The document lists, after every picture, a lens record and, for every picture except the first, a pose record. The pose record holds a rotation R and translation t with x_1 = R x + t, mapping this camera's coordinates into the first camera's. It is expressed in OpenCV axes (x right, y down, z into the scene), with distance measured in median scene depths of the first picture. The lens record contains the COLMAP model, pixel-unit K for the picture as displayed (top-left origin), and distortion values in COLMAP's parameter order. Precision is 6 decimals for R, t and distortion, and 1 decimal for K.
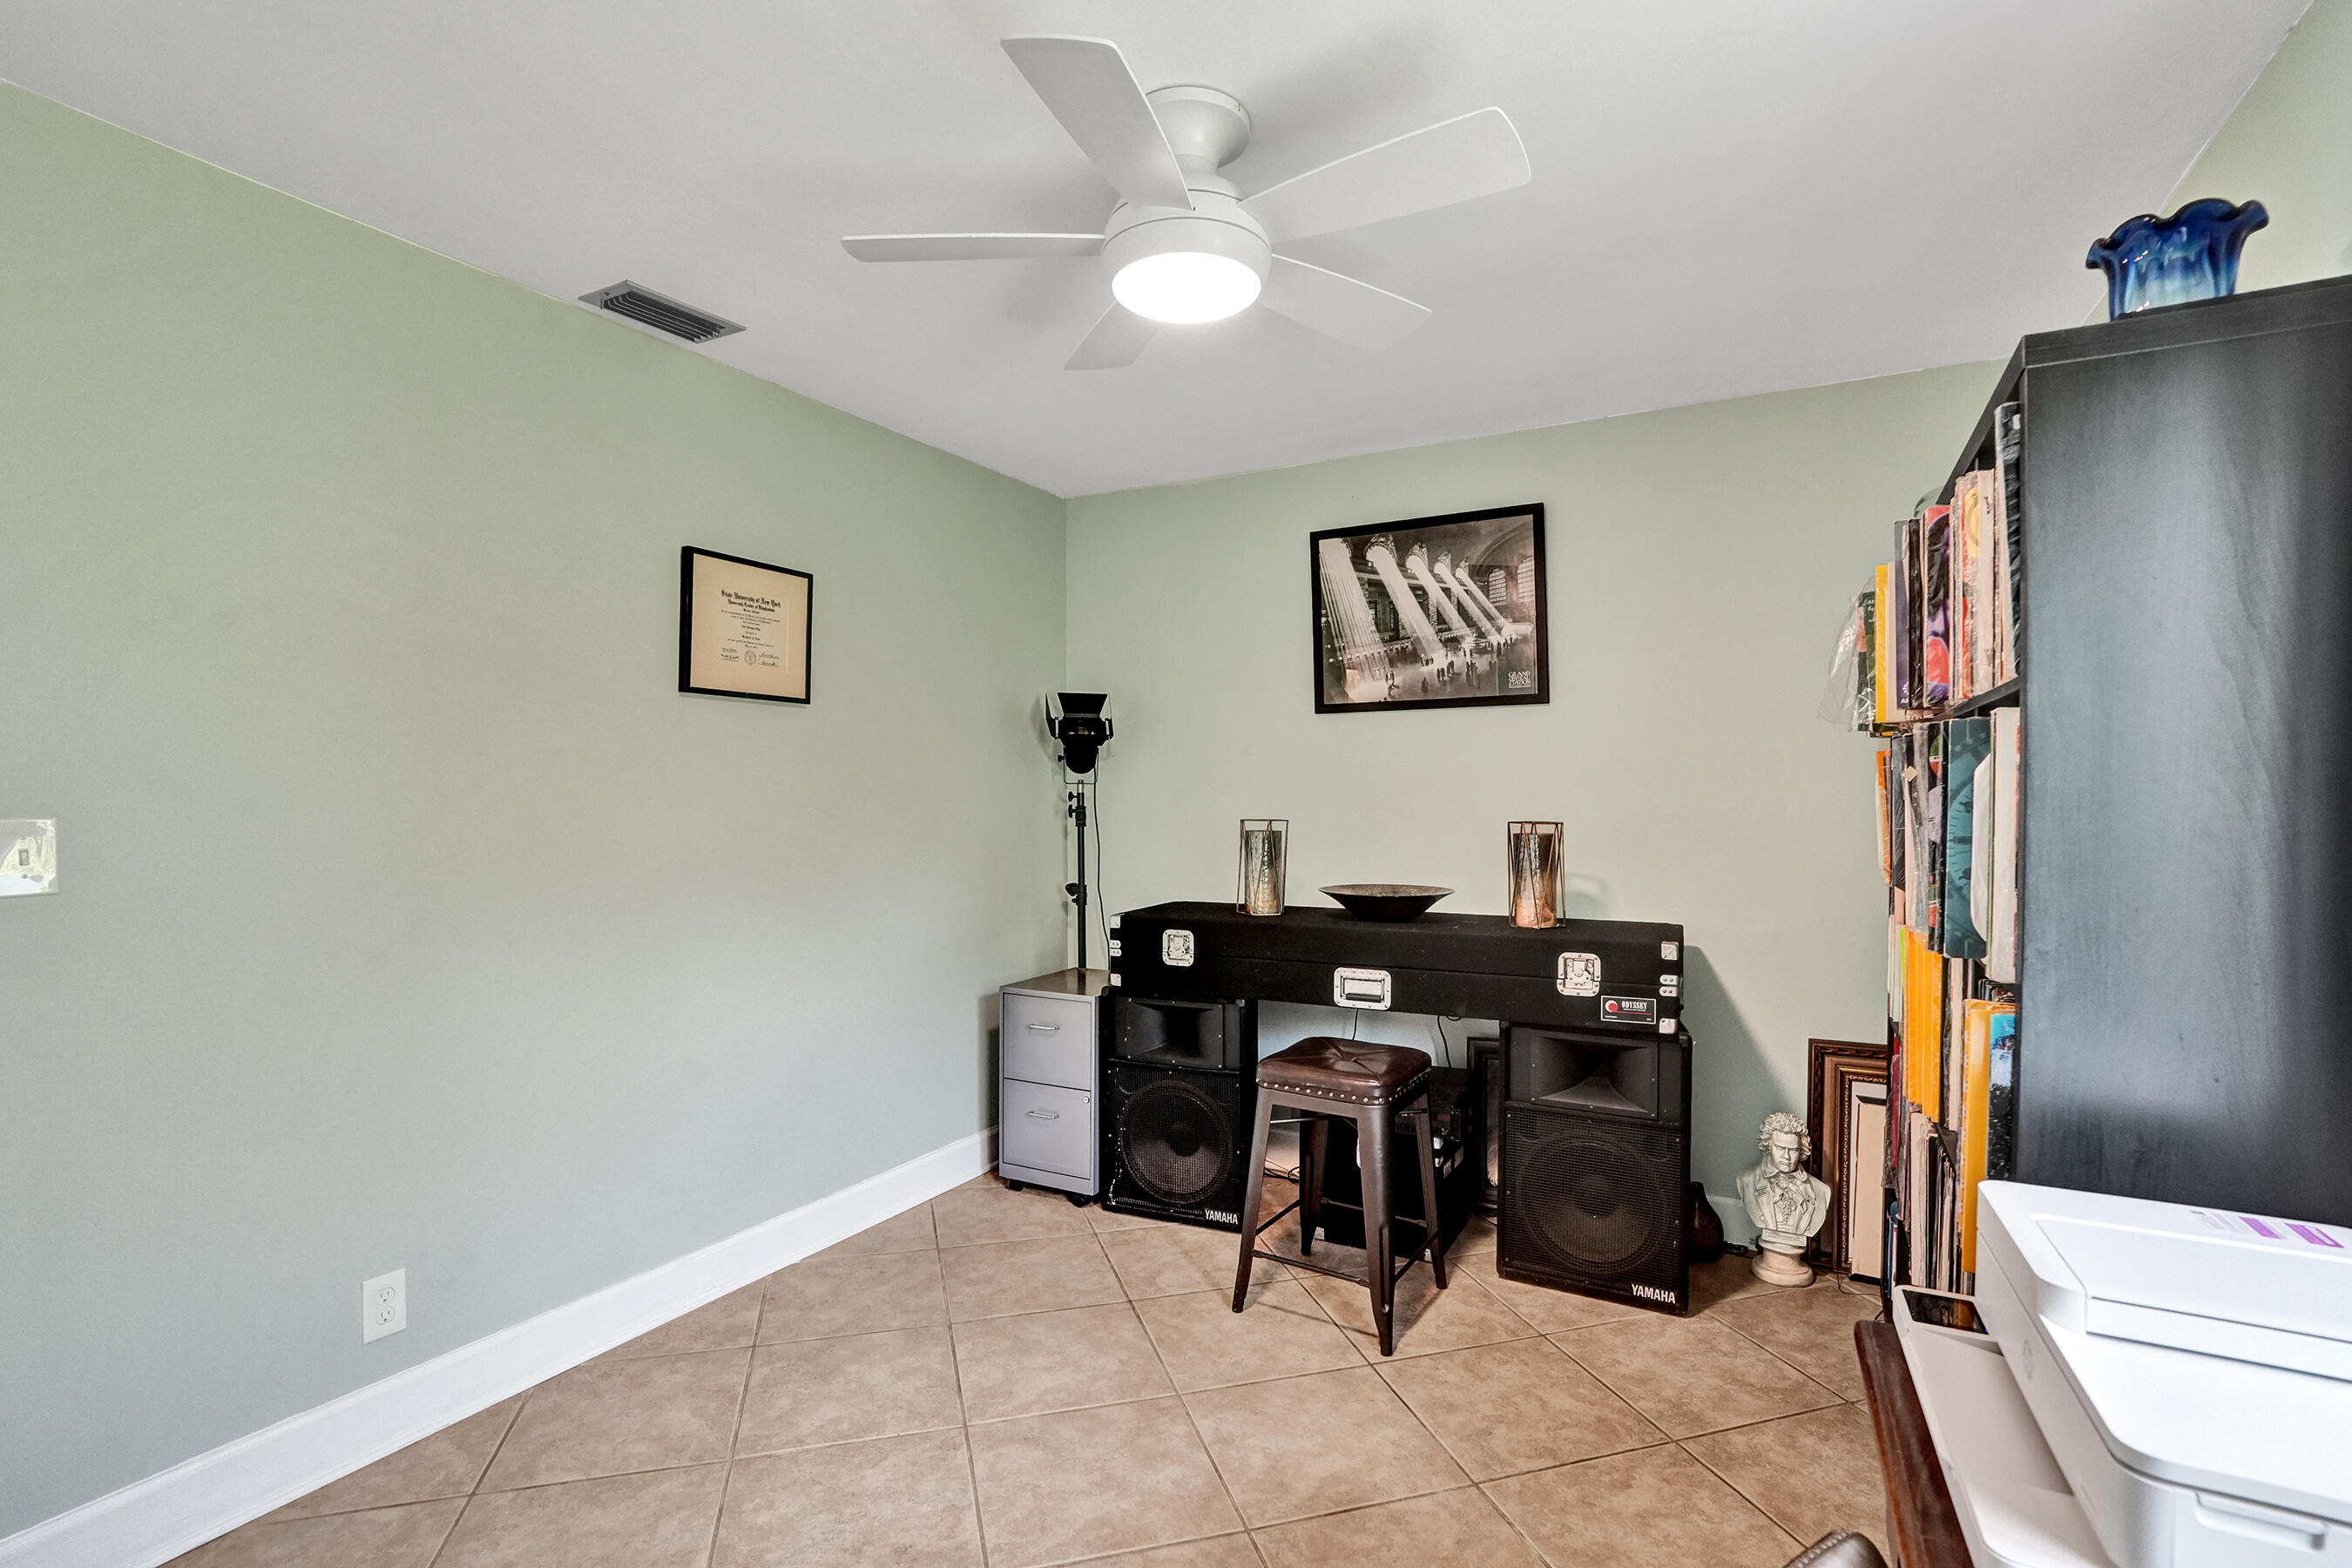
lens RADIAL K [[1096.7, 0, 1171.0], [0, 1096.7, 782.8], [0, 0, 1]] dist [-0.071416, 0.026843]
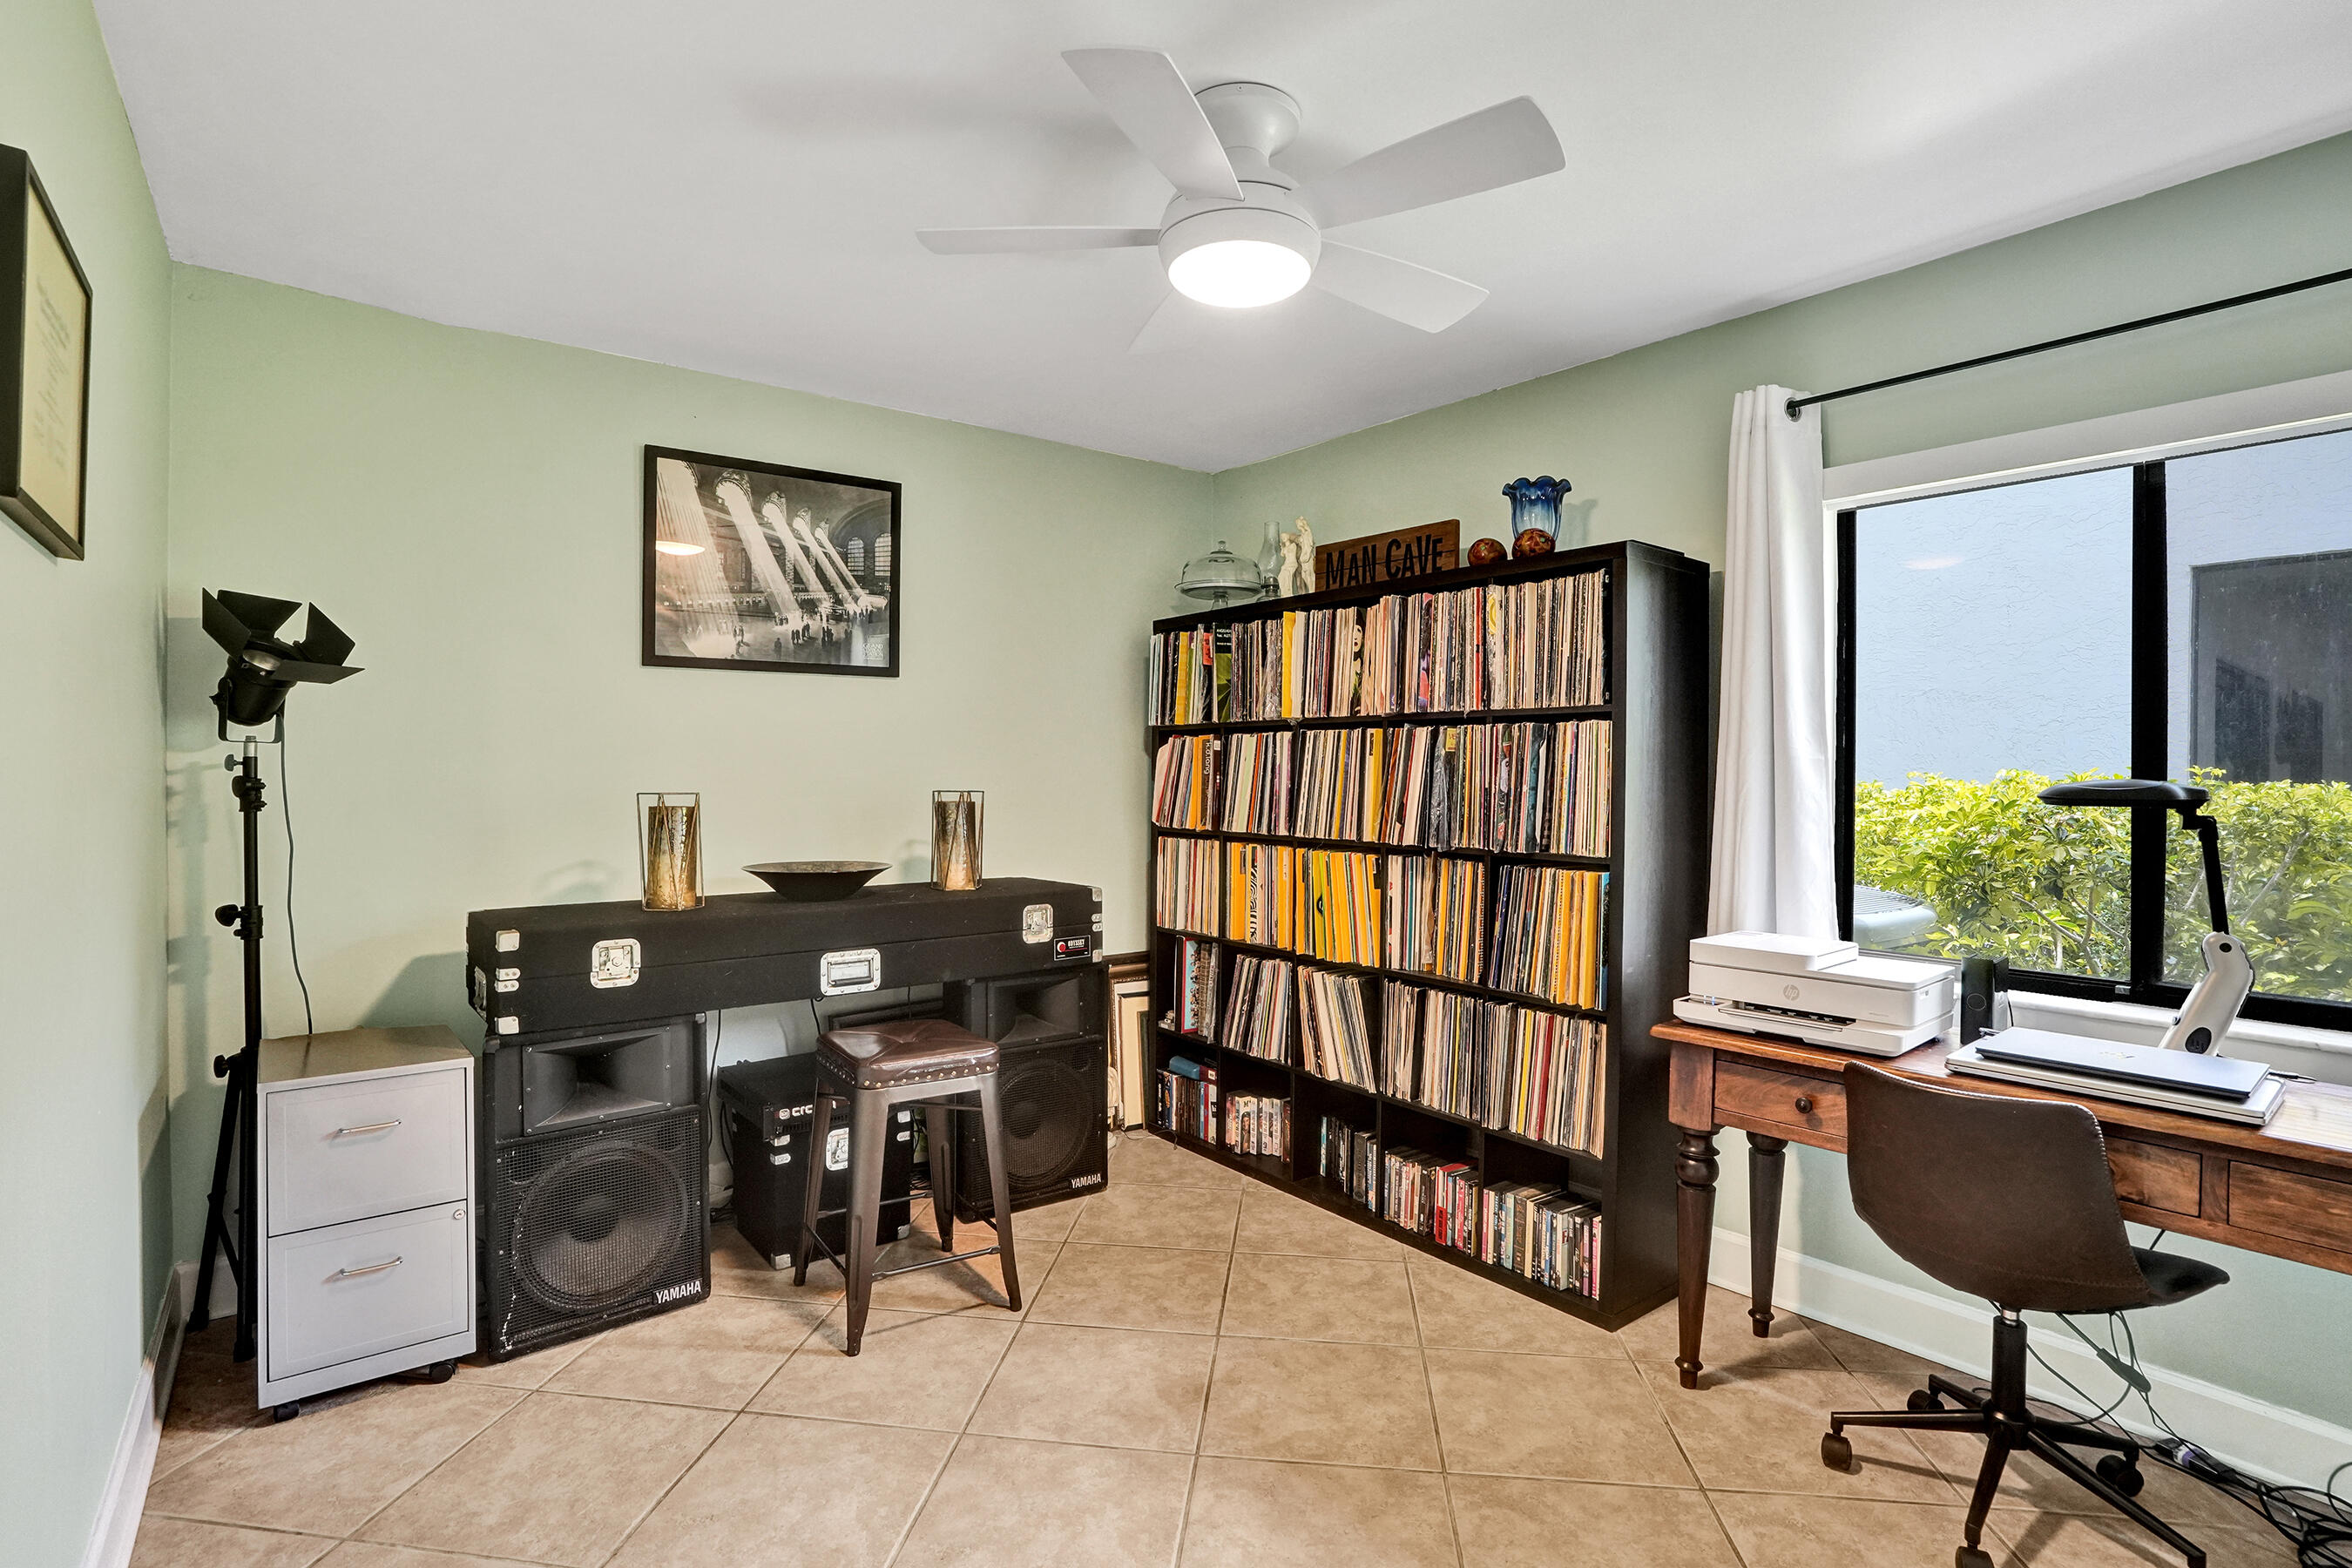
lens RADIAL K [[1129.0, 0, 1180.7], [0, 1129.0, 760.5], [0, 0, 1]] dist [-0.078917, 0.033430]
pose [[0.378528, 0.013577, 0.925490, -0.554235], [-0.011851, 0.999882, -0.009821, 0.013688], [-0.925514, -0.007251, 0.378645, 0.352399]]
